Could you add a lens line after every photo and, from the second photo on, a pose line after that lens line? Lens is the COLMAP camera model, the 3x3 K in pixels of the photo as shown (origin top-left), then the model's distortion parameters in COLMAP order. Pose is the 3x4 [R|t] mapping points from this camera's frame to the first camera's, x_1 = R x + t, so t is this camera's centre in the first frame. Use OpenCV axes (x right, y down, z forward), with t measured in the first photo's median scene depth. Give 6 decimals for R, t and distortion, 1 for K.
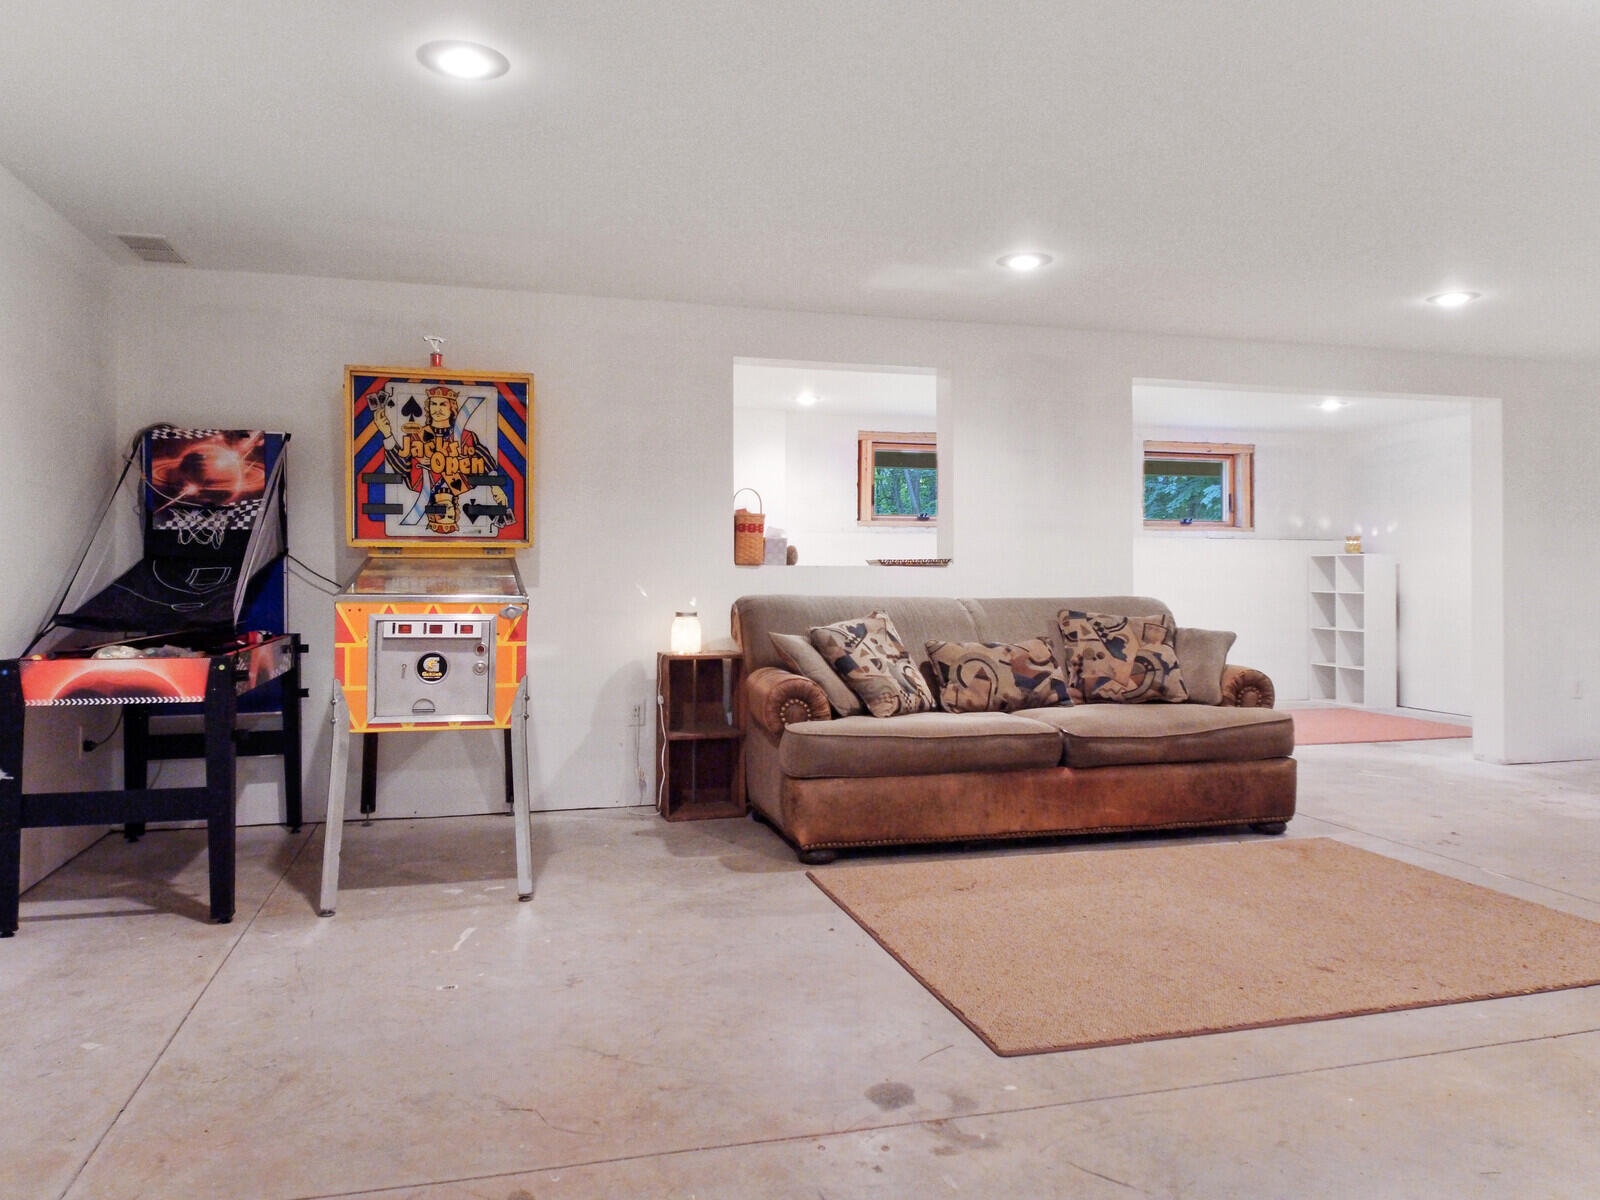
lens RADIAL K [[1141.5, 0, 802.6], [0, 1141.5, 576.2], [0, 0, 1]] dist [0.165356, -0.187317]
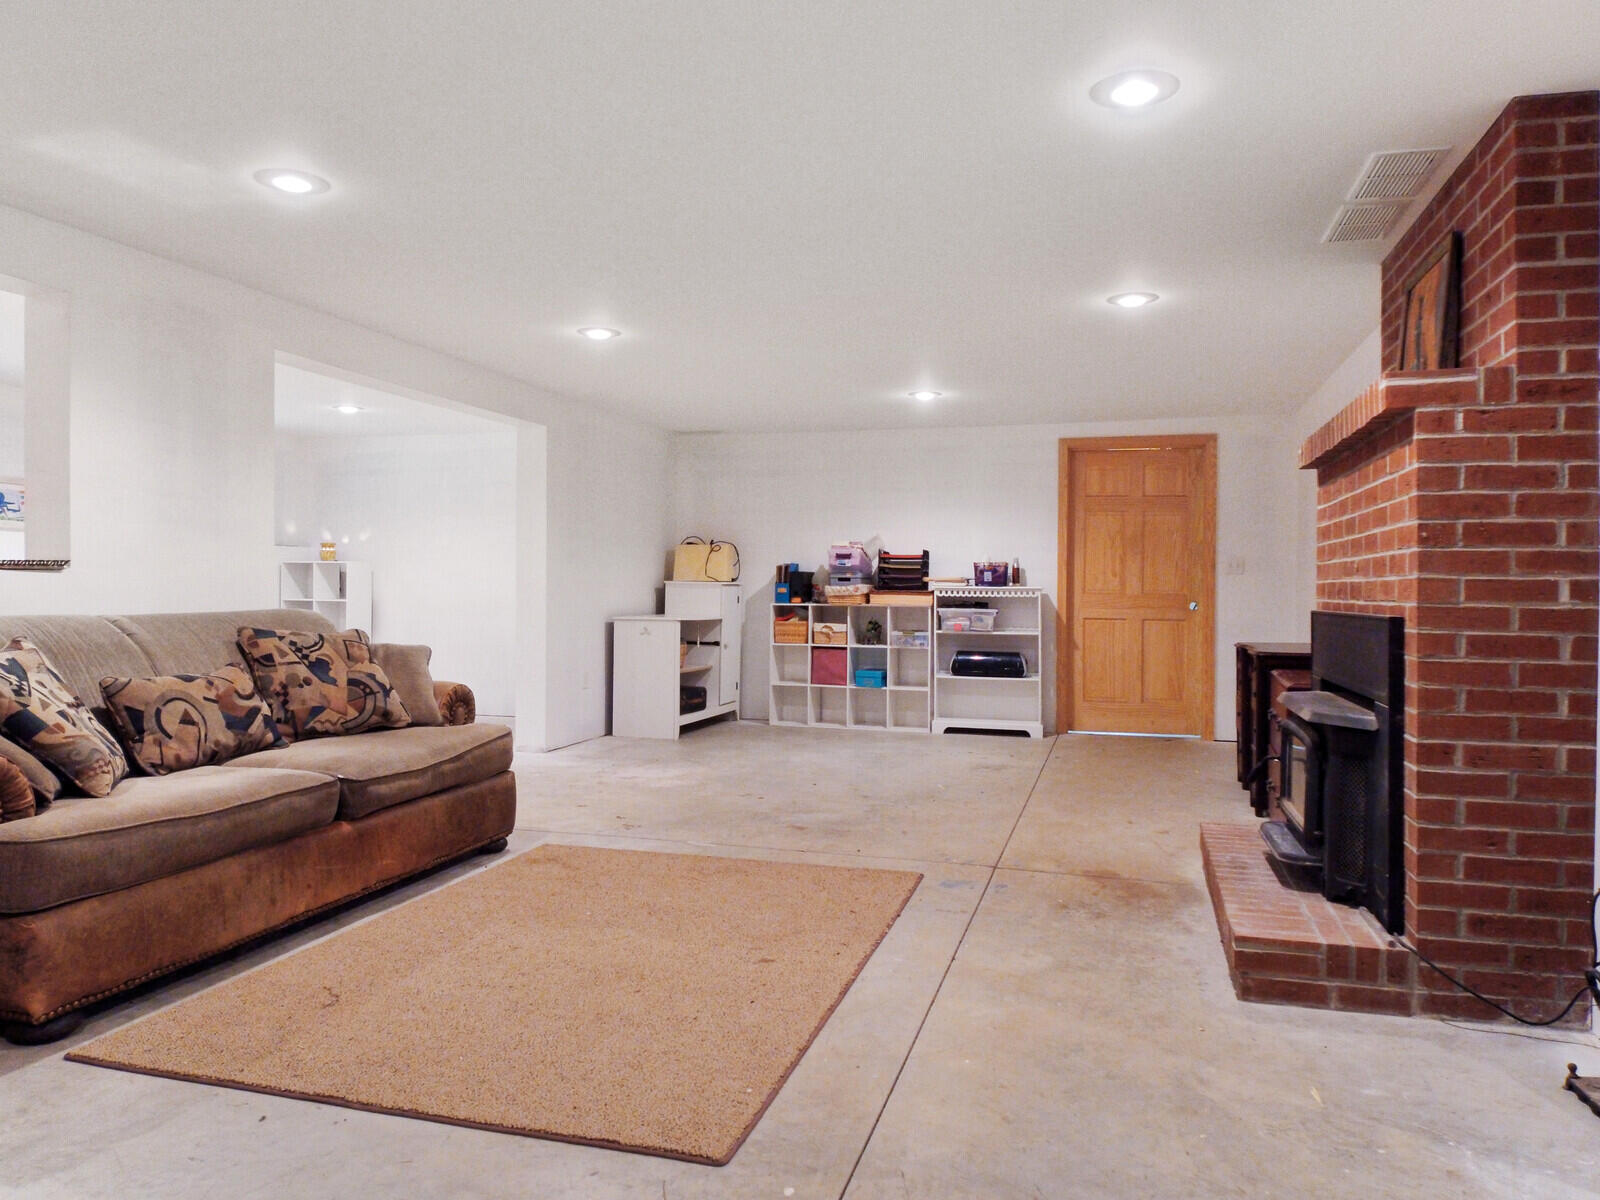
lens RADIAL K [[1139.7, 0, 800.0], [0, 1139.7, 600.0], [0, 0, 1]] dist [-0.000652, -0.003923]
pose [[0.532218, -0.009867, 0.846550, -0.255875], [-0.004641, 0.999883, 0.014571, -0.003261], [-0.846595, -0.011684, 0.532110, 0.275896]]
